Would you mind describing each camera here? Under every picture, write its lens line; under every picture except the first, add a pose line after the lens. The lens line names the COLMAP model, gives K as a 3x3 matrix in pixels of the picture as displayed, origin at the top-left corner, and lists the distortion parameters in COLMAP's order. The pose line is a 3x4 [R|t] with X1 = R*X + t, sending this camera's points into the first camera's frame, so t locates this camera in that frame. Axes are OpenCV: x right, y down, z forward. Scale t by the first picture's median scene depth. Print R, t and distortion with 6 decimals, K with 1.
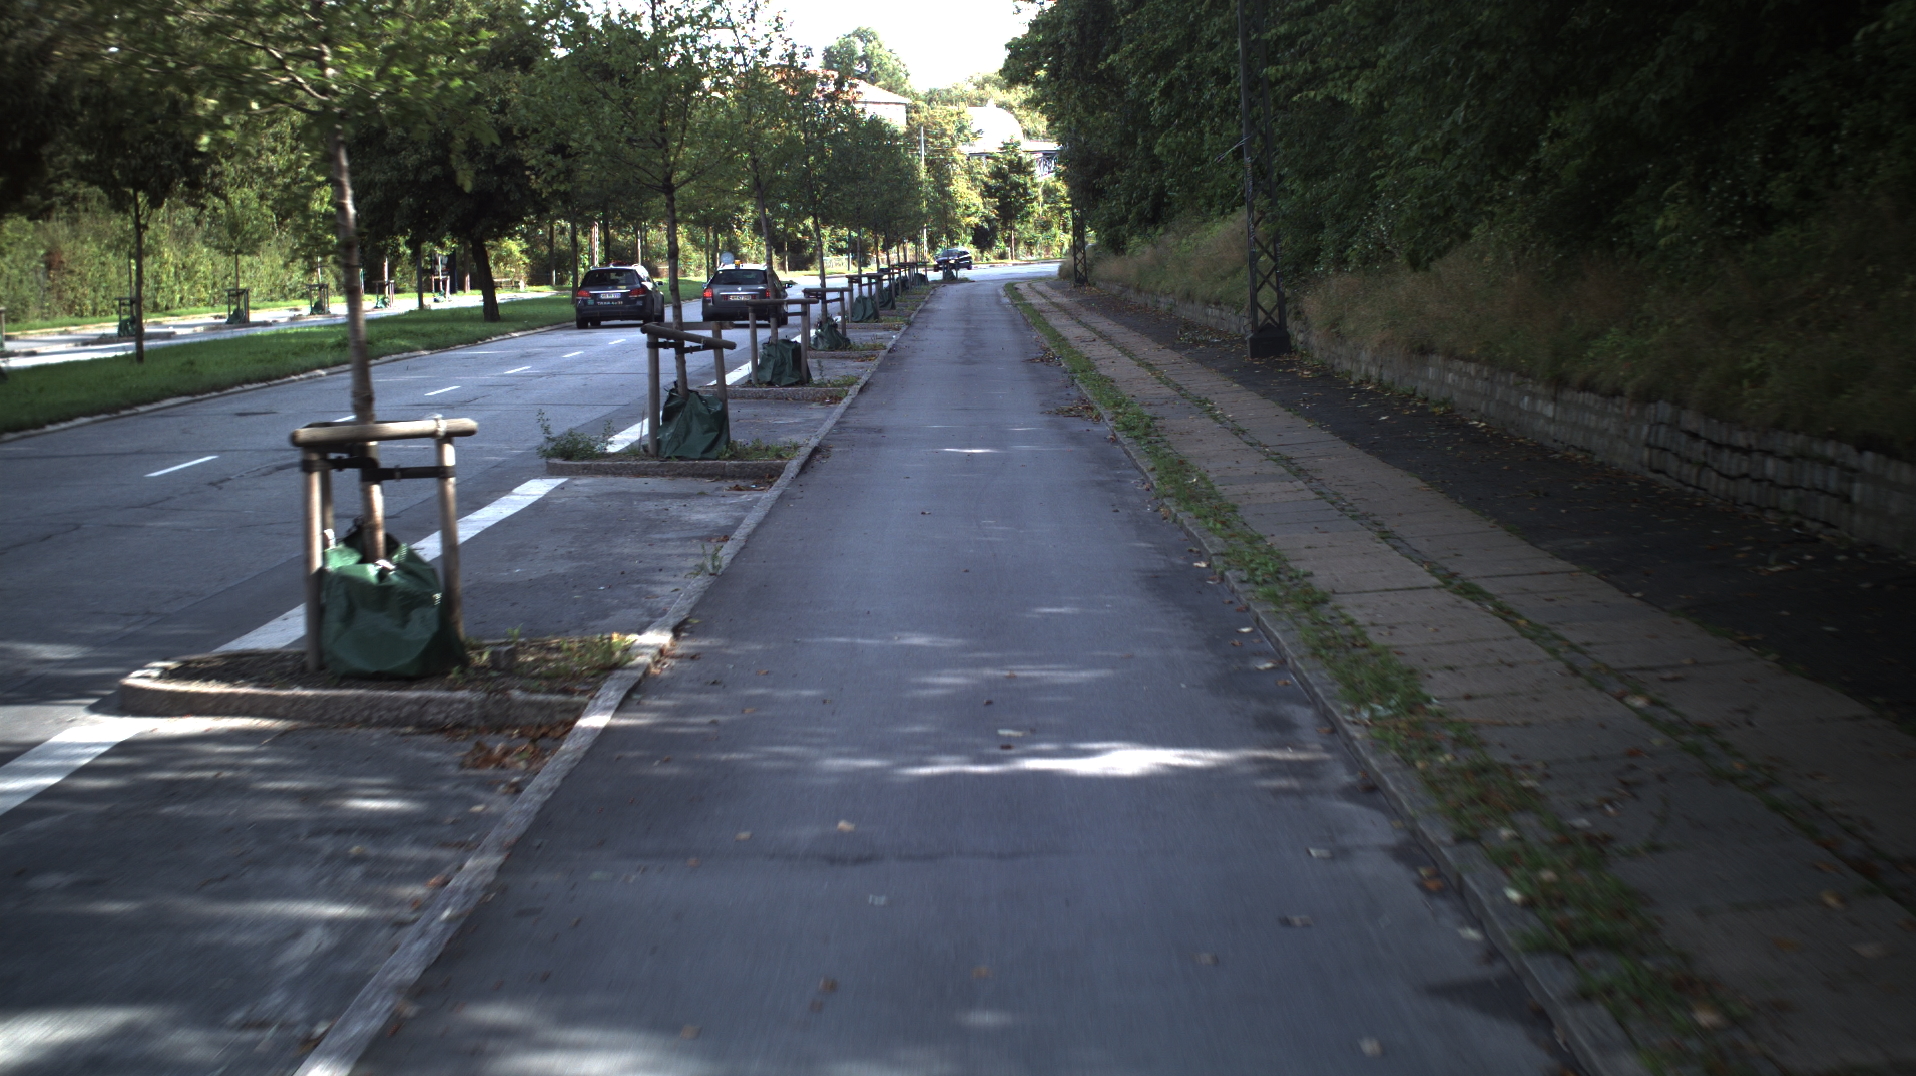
lens RADIAL K [[2638.3, 0, 958.0], [0, 2638.3, 538.0], [0, 0, 1]] dist [-0.247233, 0.456907]
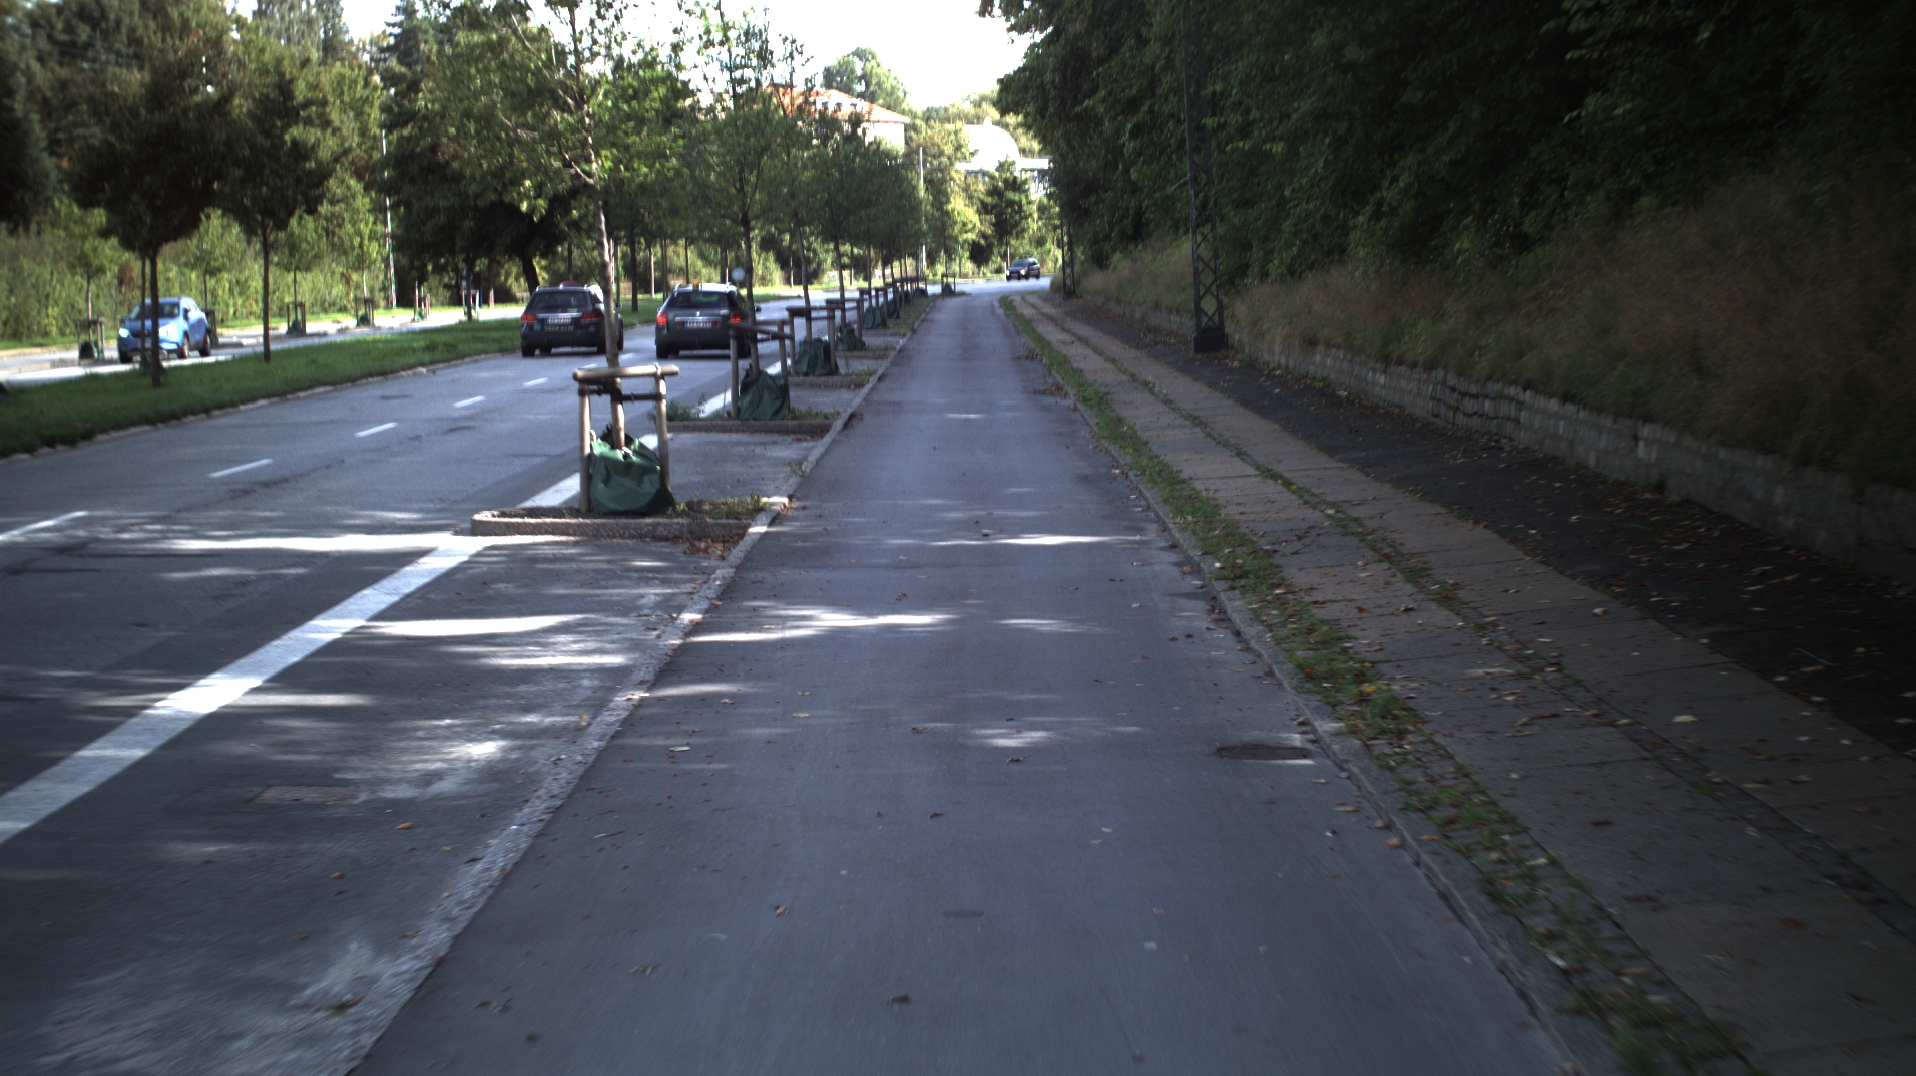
lens RADIAL K [[2638.3, 0, 958.0], [0, 2638.3, 538.0], [0, 0, 1]] dist [-0.247233, 0.456907]
pose [[0.999996, -0.002607, 0.000734, -0.000636], [0.002611, 0.999981, -0.005648, 0.021924], [-0.000719, 0.005650, 0.999984, -0.205508]]
